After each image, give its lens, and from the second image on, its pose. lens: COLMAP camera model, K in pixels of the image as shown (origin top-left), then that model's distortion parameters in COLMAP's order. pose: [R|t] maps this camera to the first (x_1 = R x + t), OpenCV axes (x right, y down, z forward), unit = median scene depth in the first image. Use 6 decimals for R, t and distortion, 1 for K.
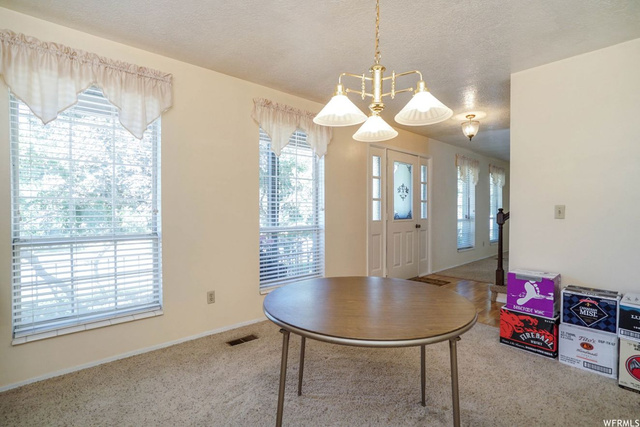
lens RADIAL K [[314.9, 0, 325.2], [0, 314.9, 213.9], [0, 0, 1]] dist [-0.049029, 0.016445]
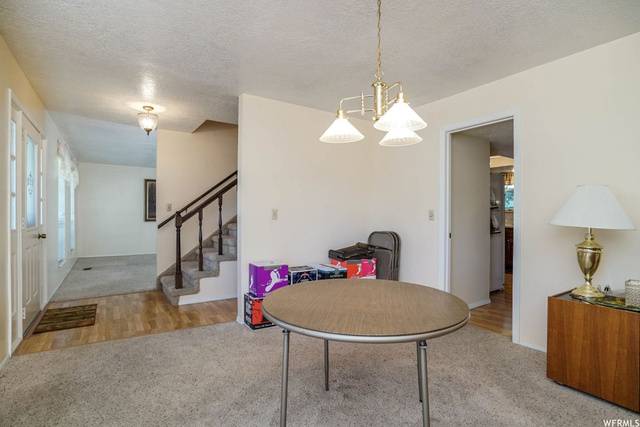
lens RADIAL K [[314.9, 0, 325.2], [0, 314.9, 213.9], [0, 0, 1]] dist [-0.049029, 0.016445]
pose [[0.152239, -0.002878, 0.988340, -0.532620], [0.010944, 0.999939, 0.001226, -0.007247], [-0.988283, 0.010630, 0.152261, 0.575597]]
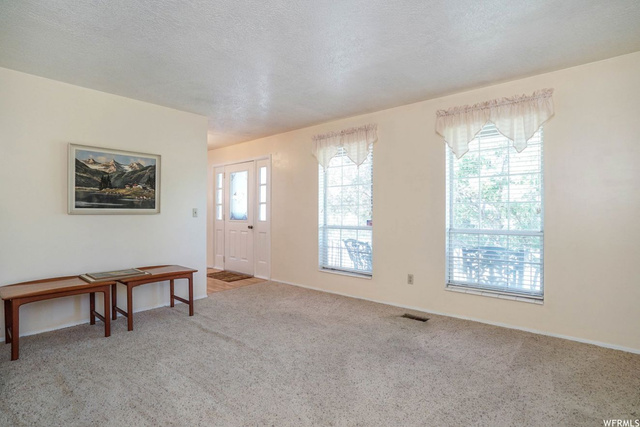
lens RADIAL K [[314.9, 0, 325.2], [0, 314.9, 213.9], [0, 0, 1]] dist [-0.049029, 0.016445]
pose [[0.131038, -0.000721, -0.991377, 2.757598], [-0.014114, 0.999897, -0.002592, -0.012754], [0.991277, 0.014332, 0.131015, 2.203861]]
